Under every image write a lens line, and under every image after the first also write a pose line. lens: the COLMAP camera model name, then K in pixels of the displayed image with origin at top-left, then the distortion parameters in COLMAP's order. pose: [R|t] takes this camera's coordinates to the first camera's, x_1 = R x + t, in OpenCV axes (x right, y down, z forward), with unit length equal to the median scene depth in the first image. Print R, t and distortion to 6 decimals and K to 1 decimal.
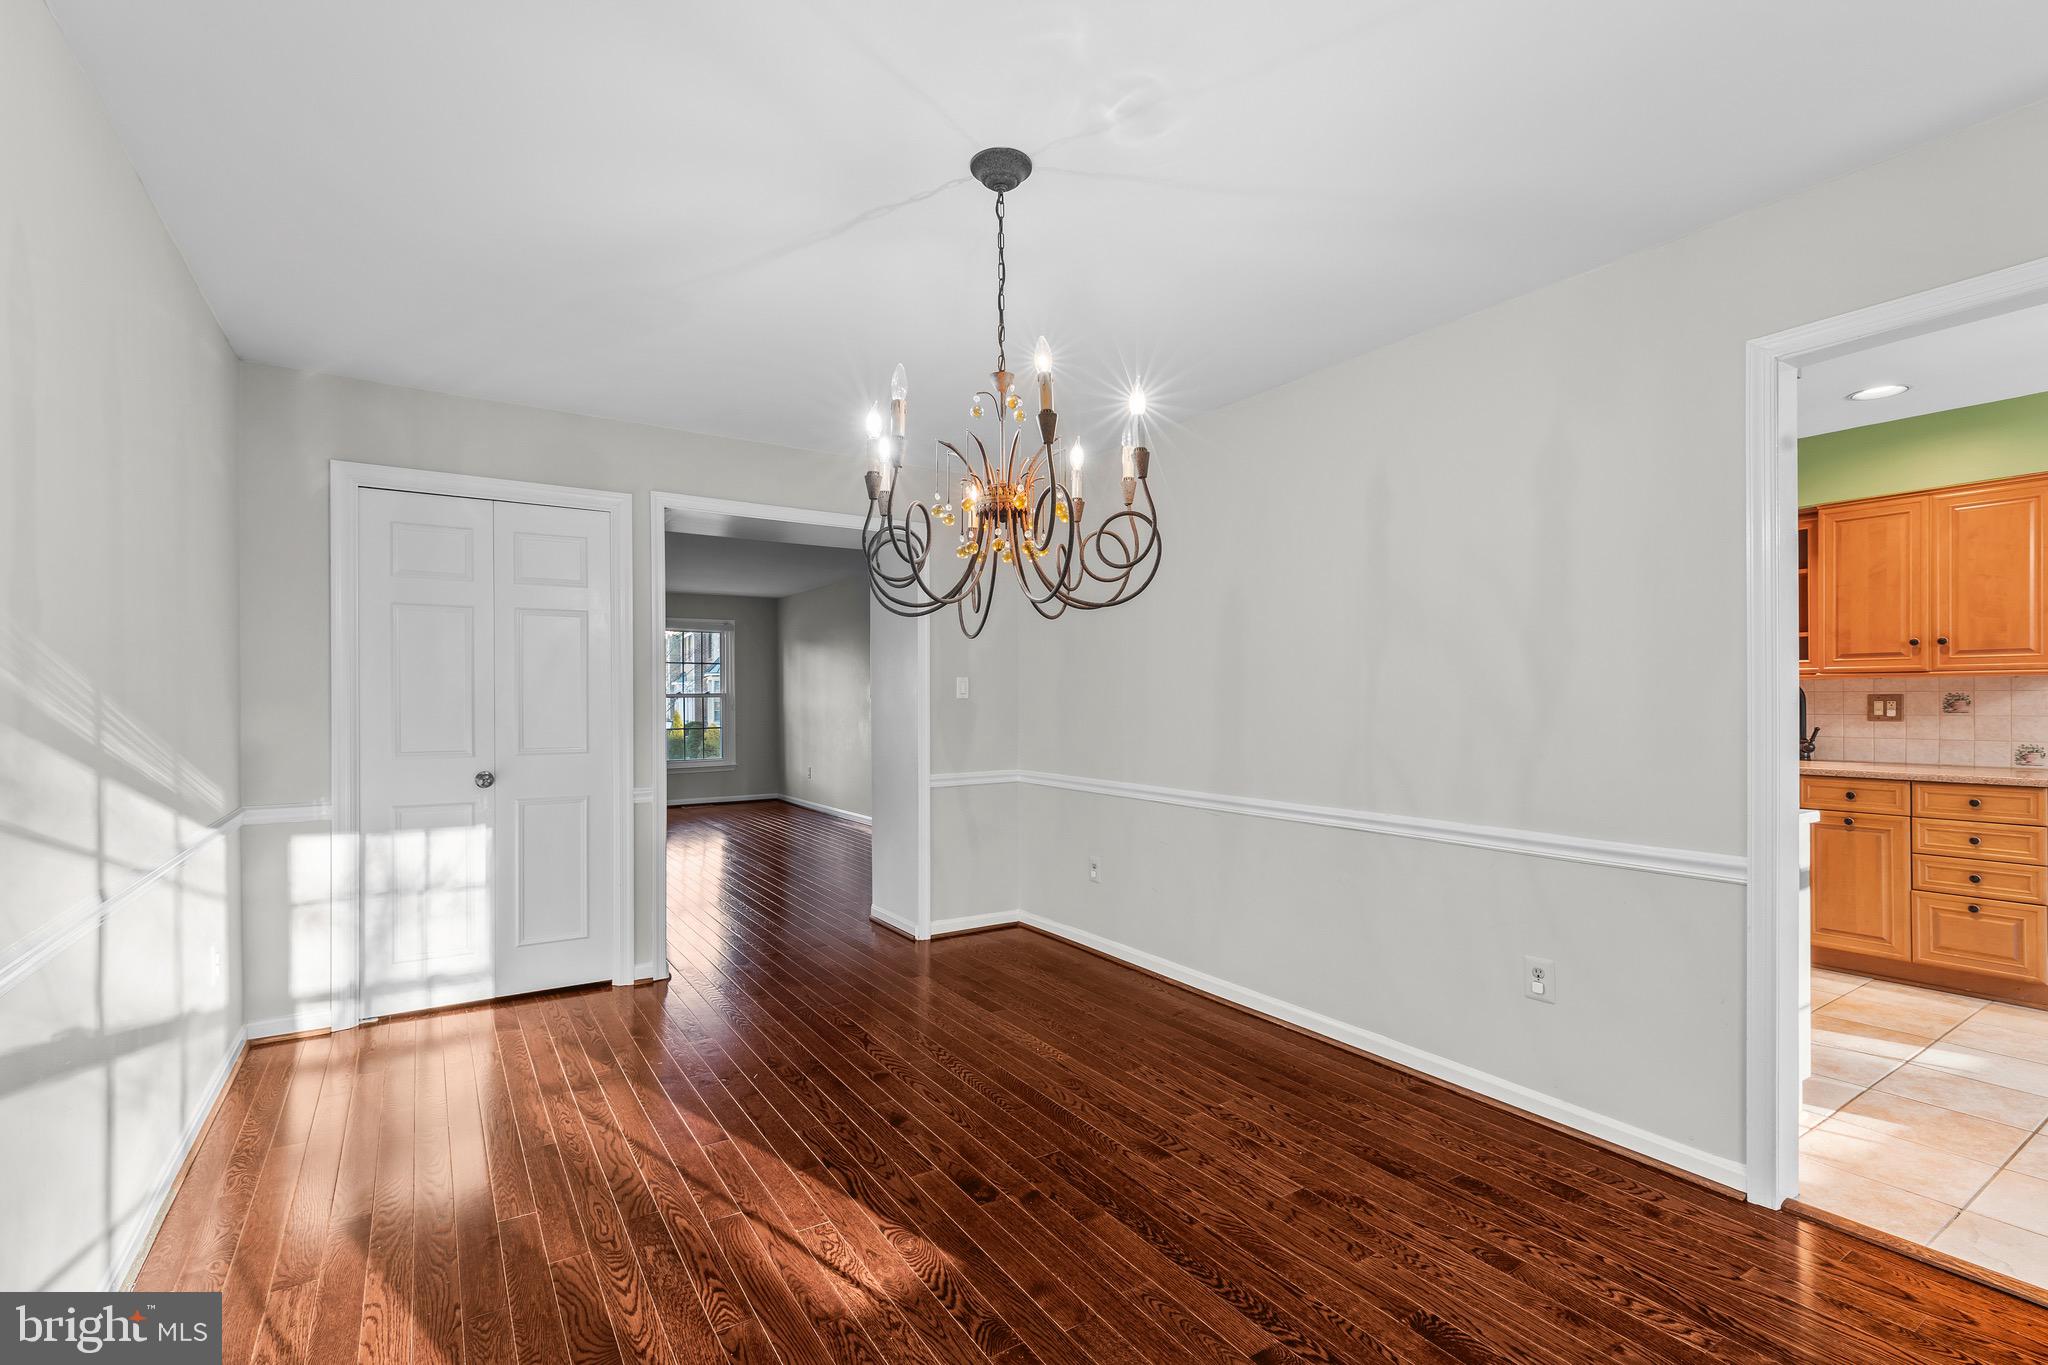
lens RADIAL K [[920.9, 0, 1014.6], [0, 920.9, 701.4], [0, 0, 1]] dist [0.001605, 0.000430]
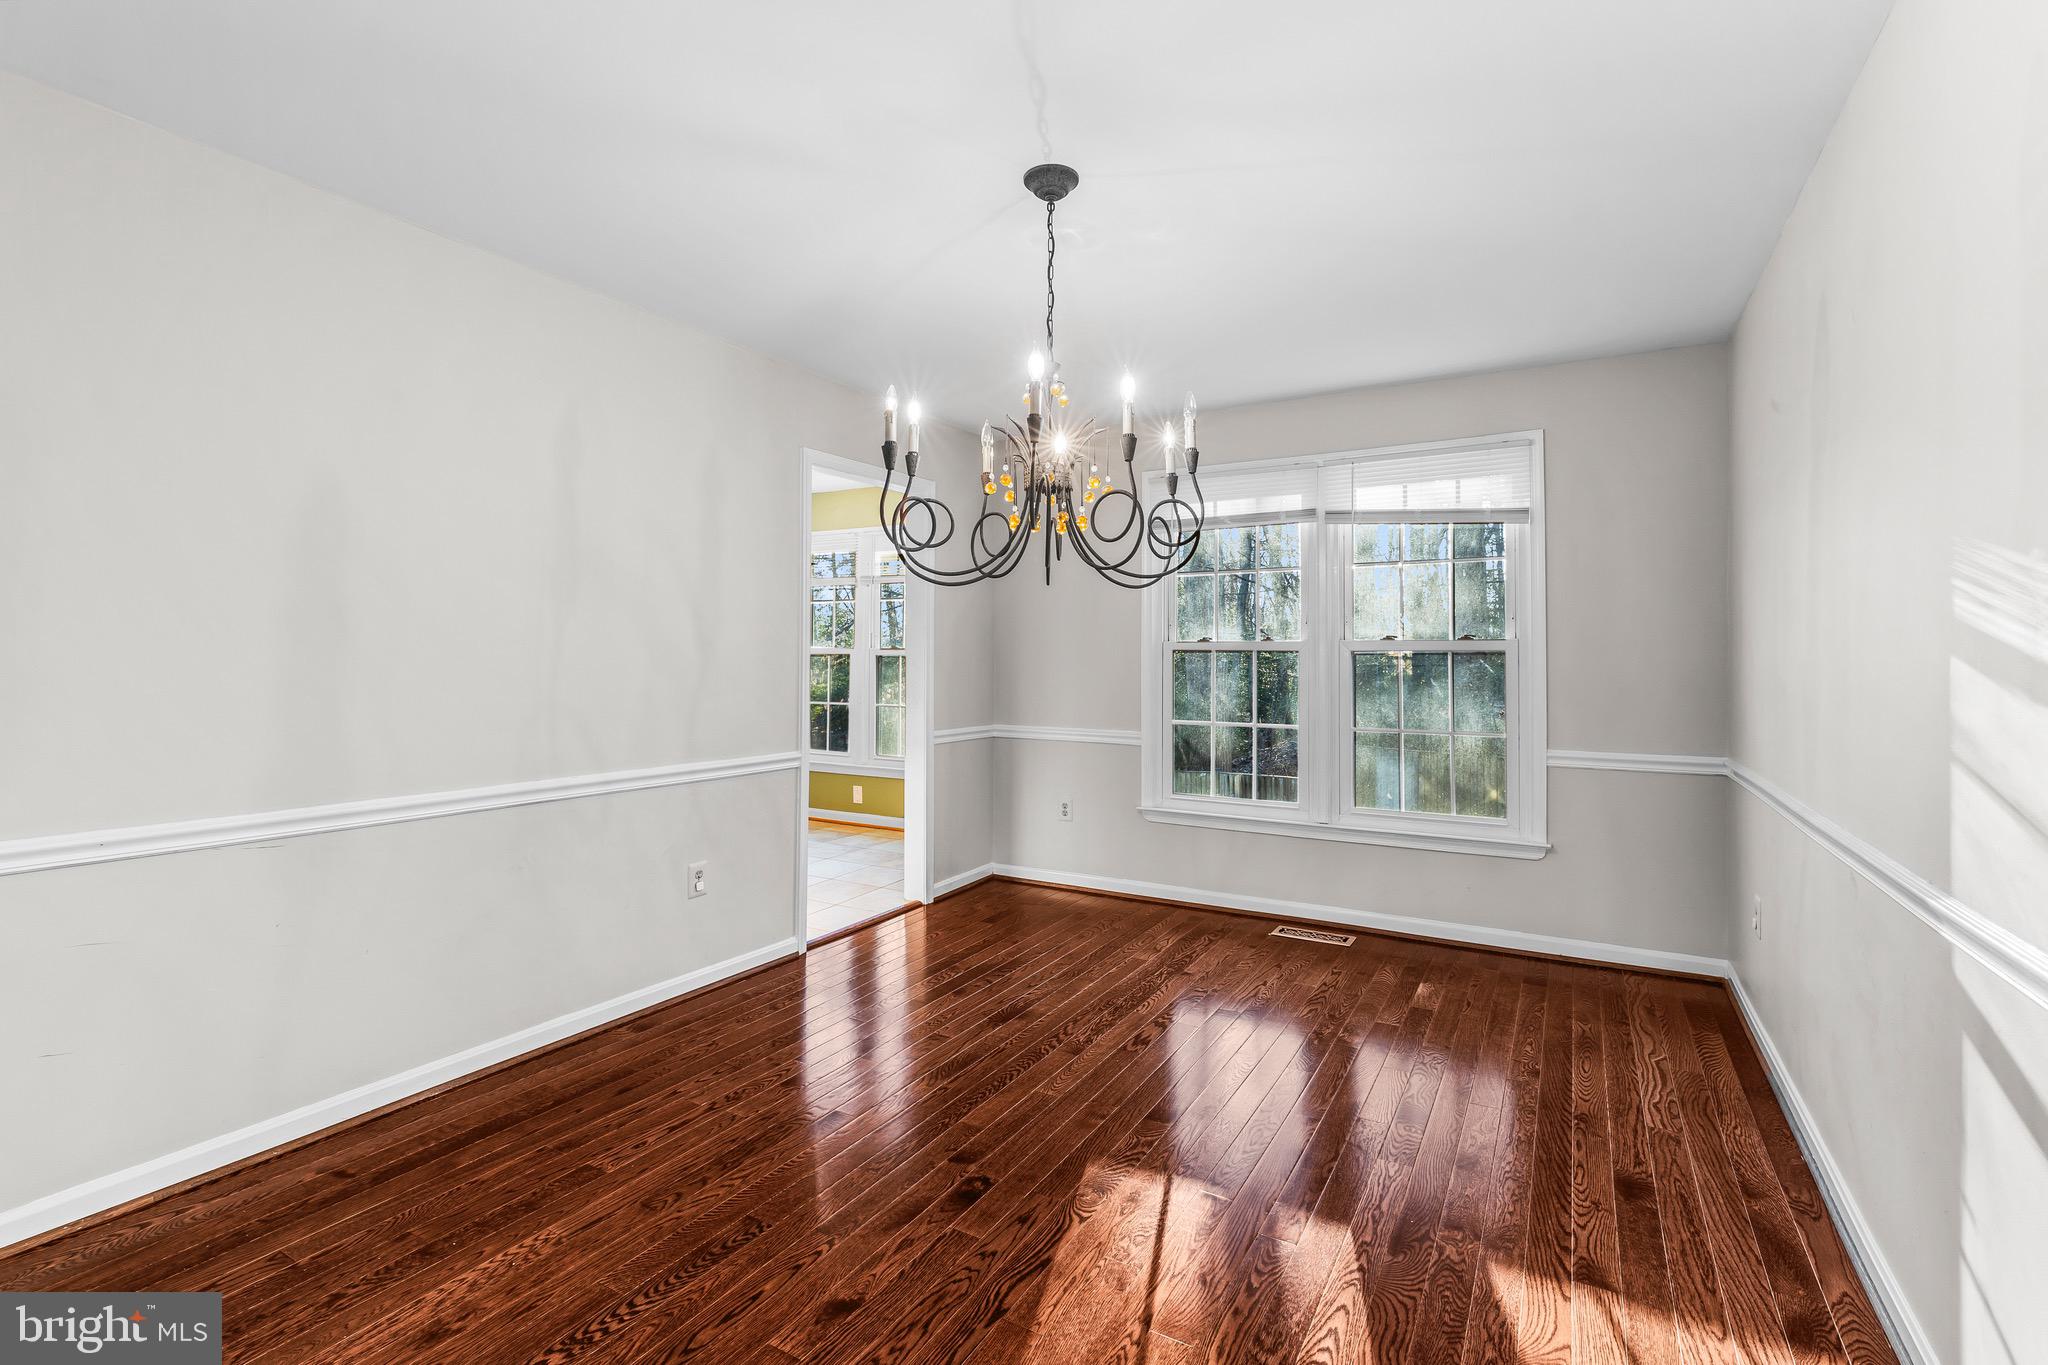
lens RADIAL K [[919.3, 0, 1024.8], [0, 919.3, 648.6], [0, 0, 1]] dist [0.003791, 0.000343]
pose [[-0.443325, 0.009918, 0.896306, -0.900862], [-0.001157, 0.999932, -0.011637, -0.000434], [-0.896360, -0.006196, -0.443283, 1.375382]]
